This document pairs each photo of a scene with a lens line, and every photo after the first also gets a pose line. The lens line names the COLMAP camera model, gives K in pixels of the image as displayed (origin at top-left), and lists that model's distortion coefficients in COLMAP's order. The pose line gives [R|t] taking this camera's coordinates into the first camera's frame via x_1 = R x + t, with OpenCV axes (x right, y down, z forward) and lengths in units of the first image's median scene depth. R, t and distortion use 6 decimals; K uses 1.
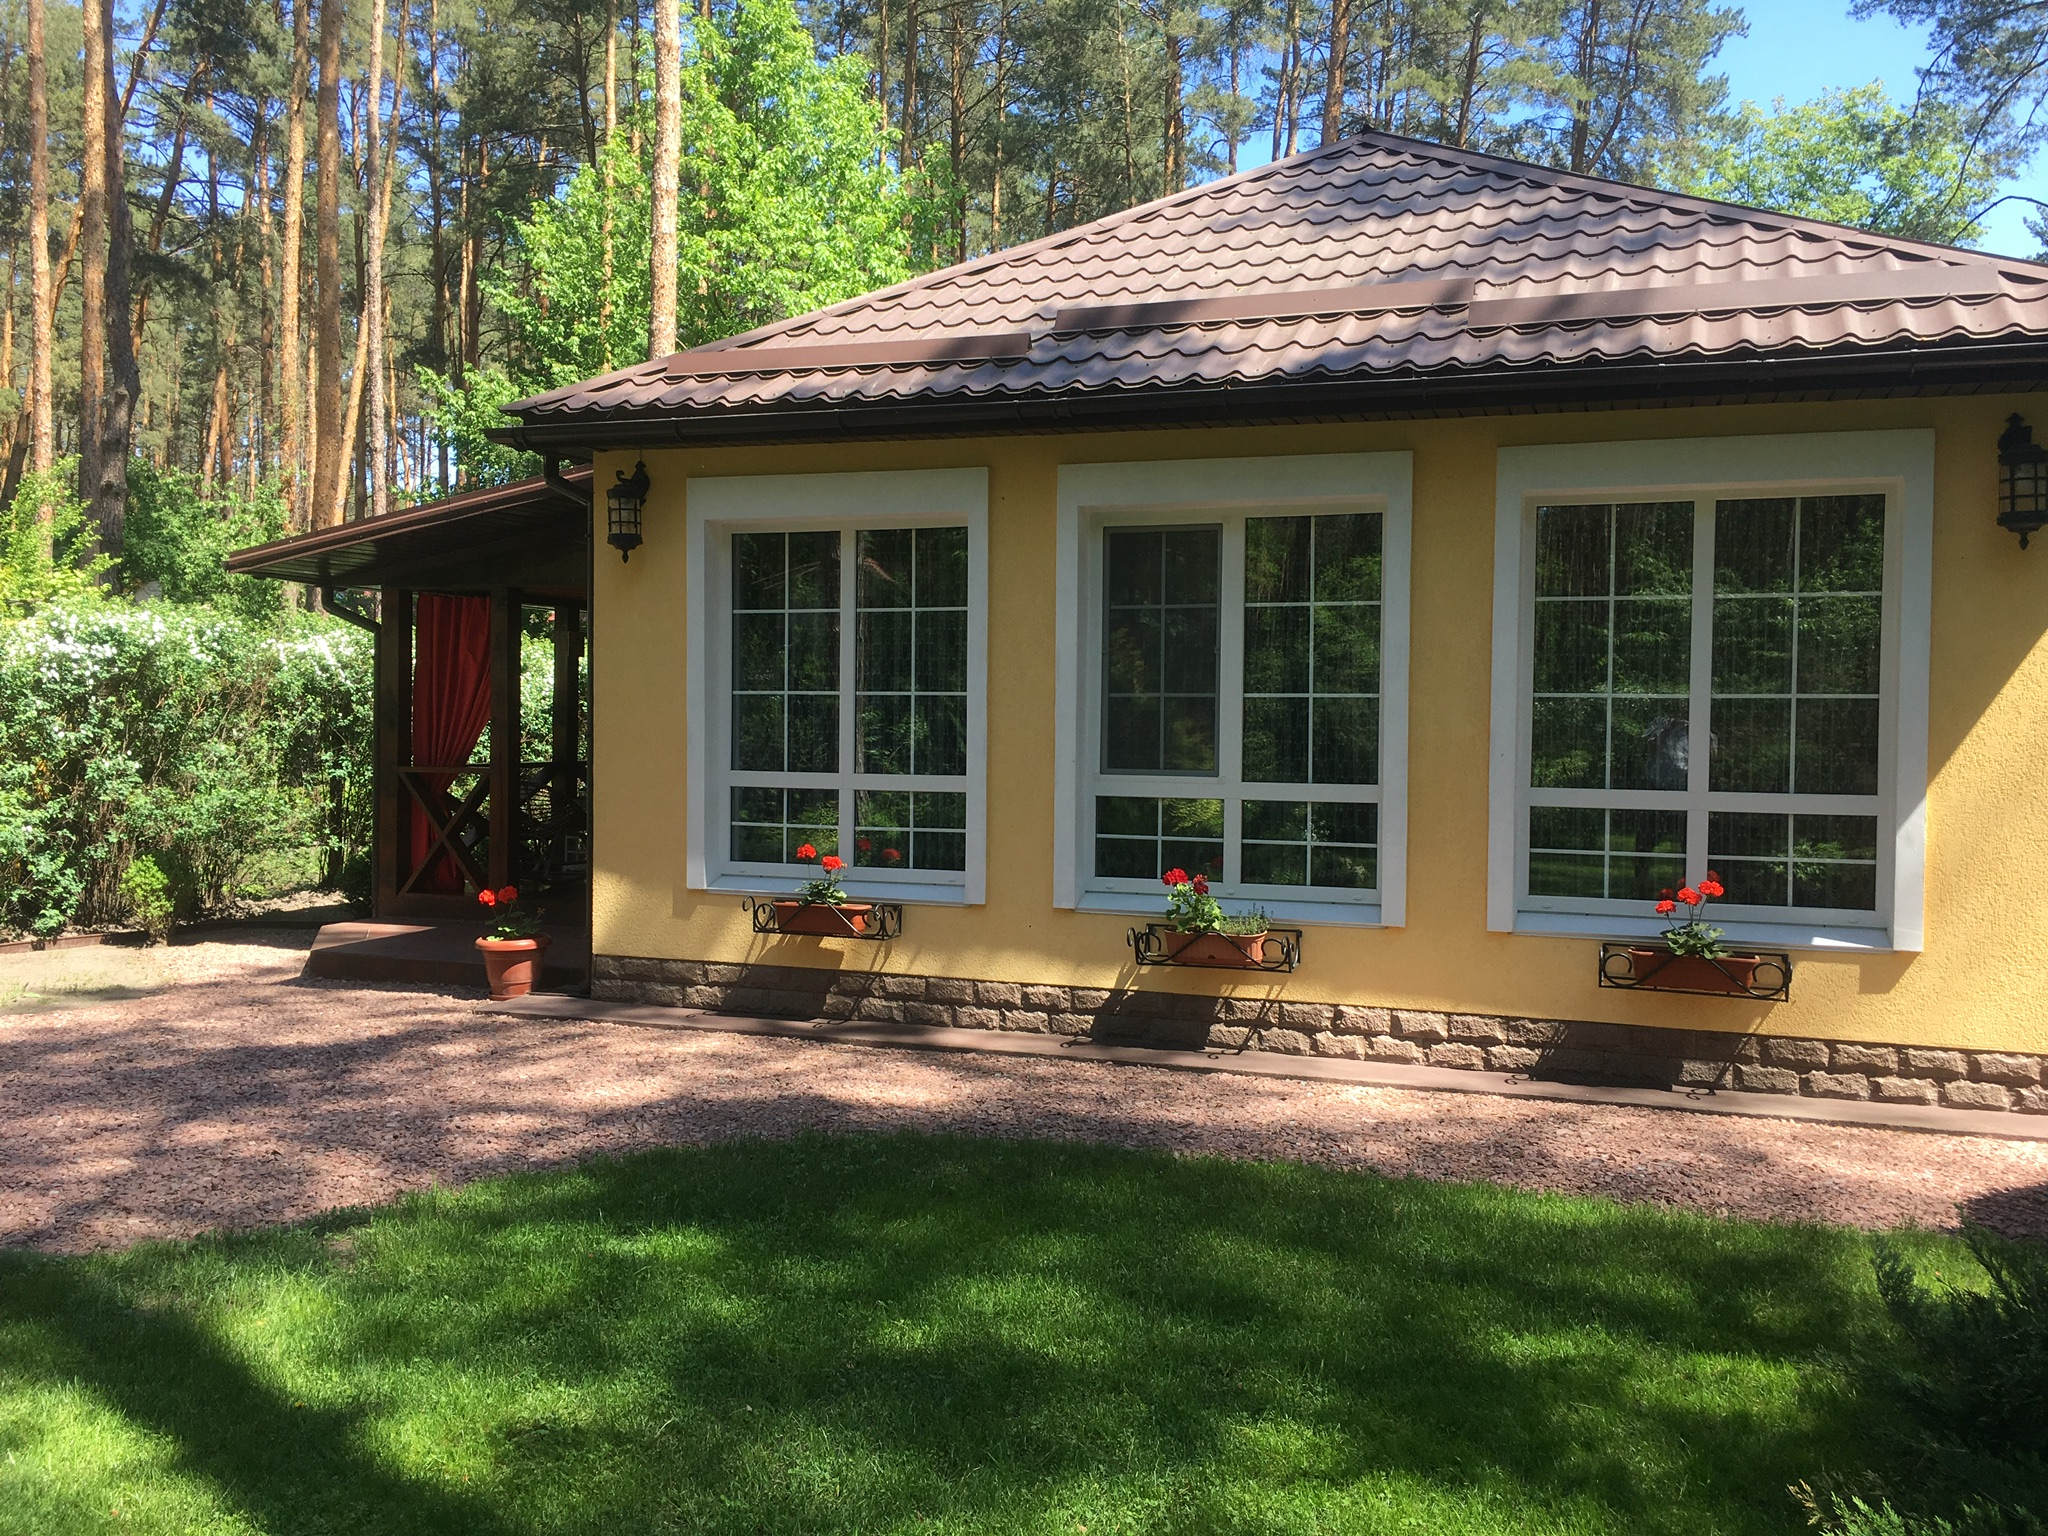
lens RADIAL K [[1758.9, 0, 1033.2], [0, 1758.9, 785.8], [0, 0, 1]] dist [0.049664, -0.074689]
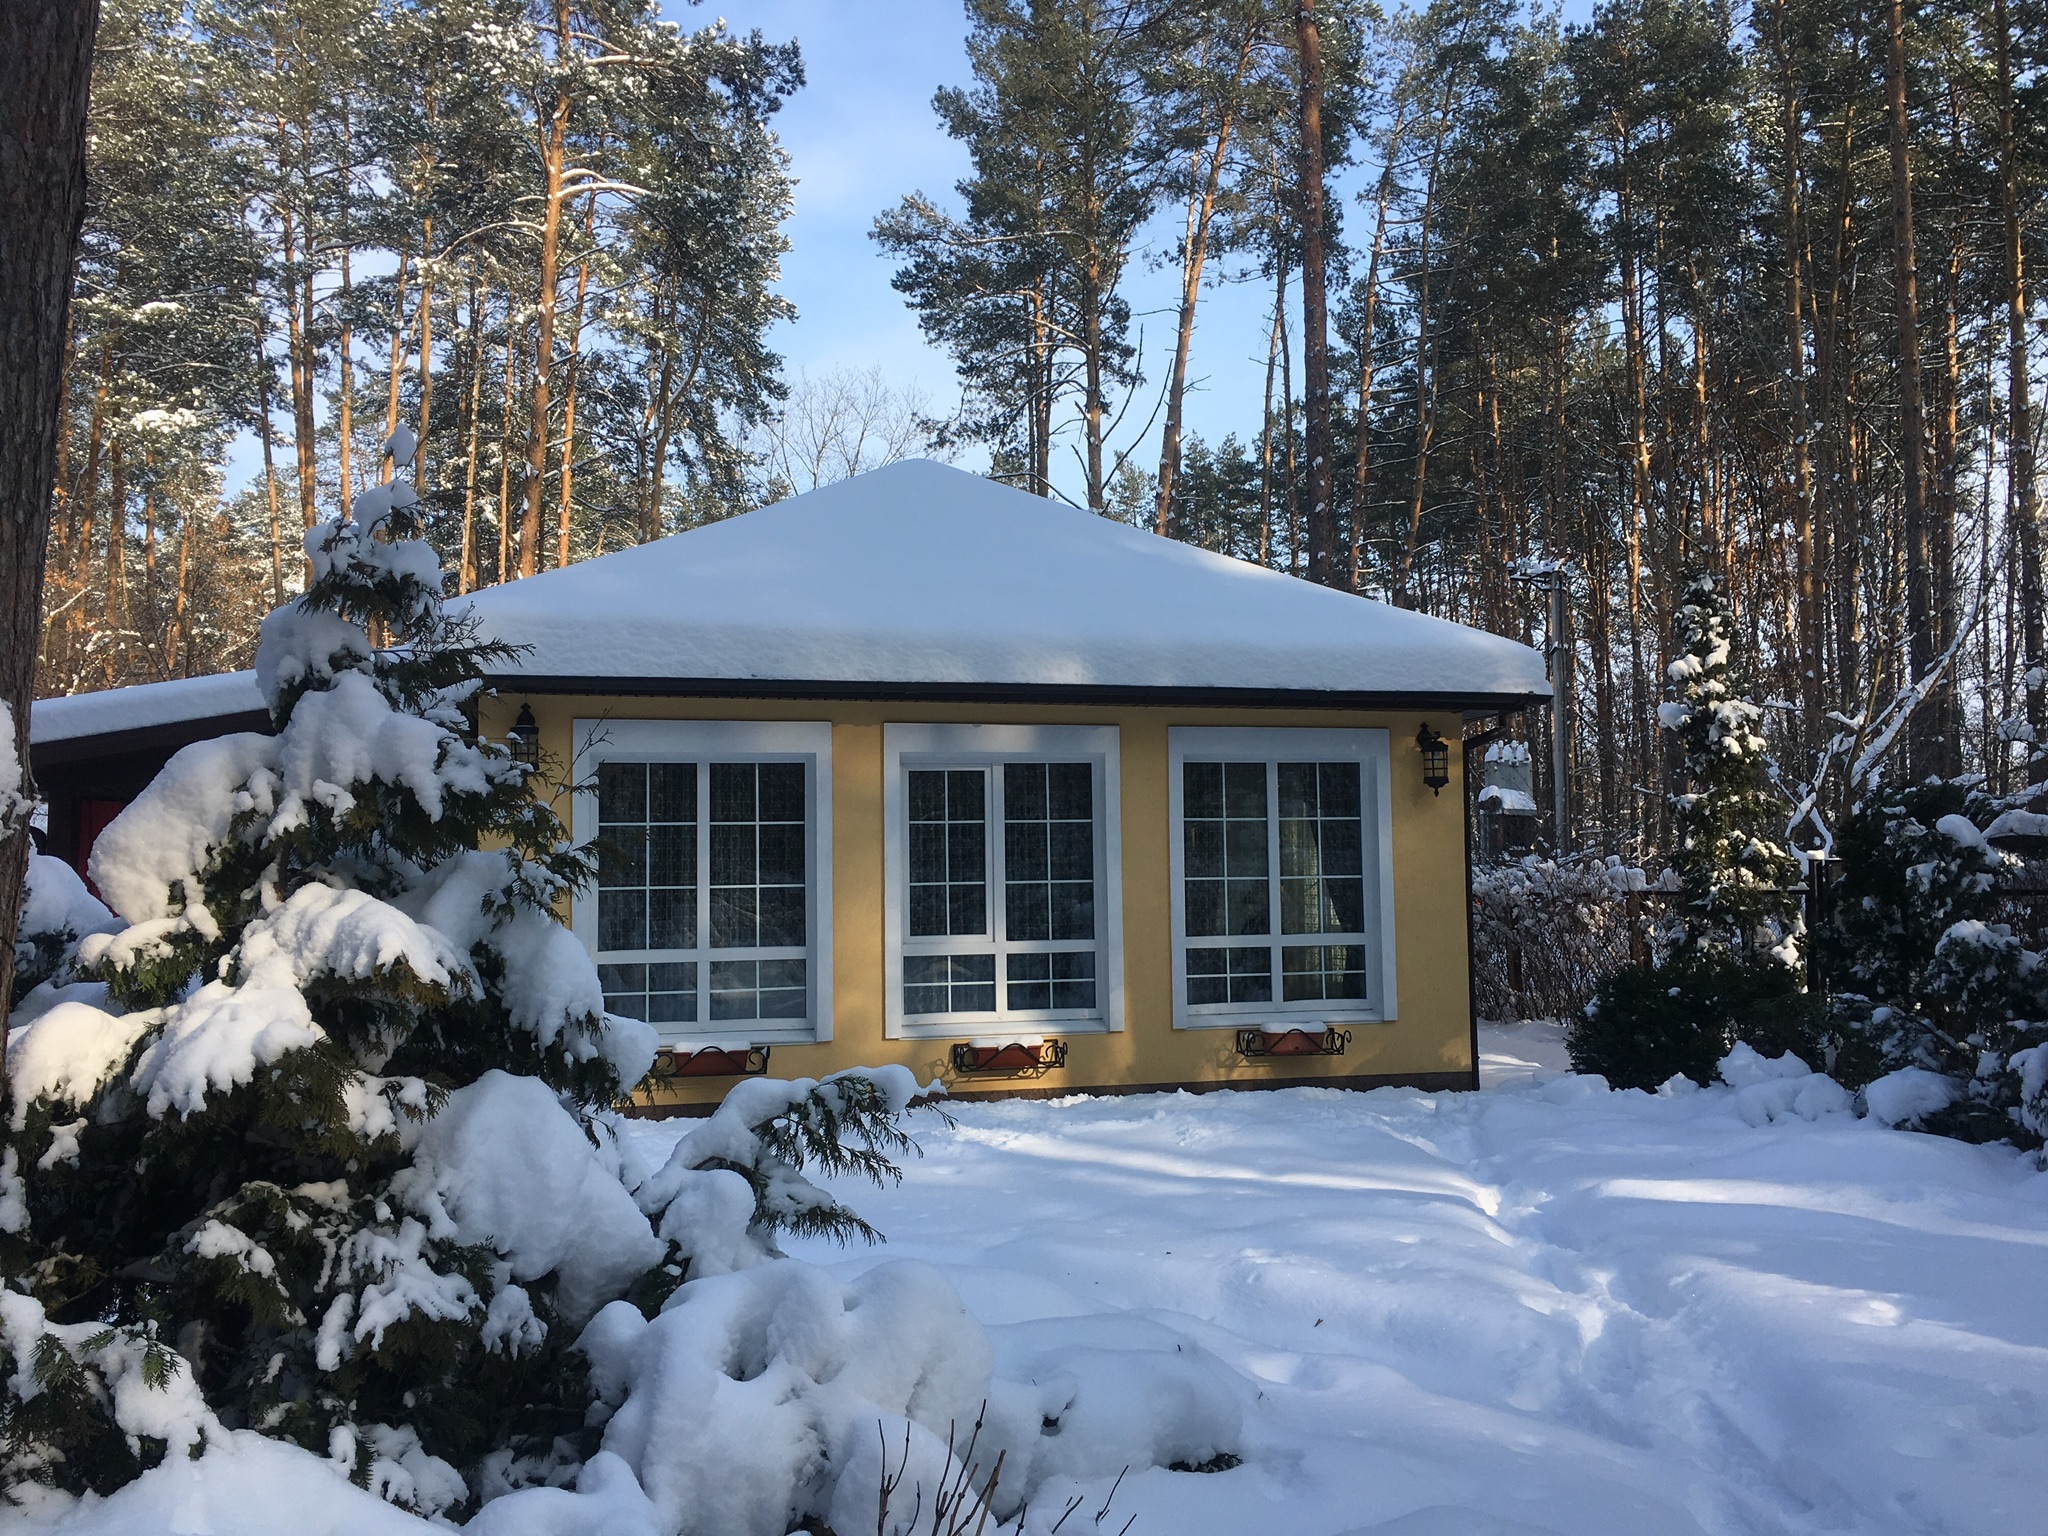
lens RADIAL K [[1758.9, 0, 1011.1], [0, 1758.9, 759.7], [0, 0, 1]] dist [0.049664, -0.074689]
pose [[0.815276, 0.015359, 0.578868, -0.741806], [0.043162, 0.995256, -0.087196, -0.025030], [-0.577461, 0.096074, 0.810746, -0.208119]]
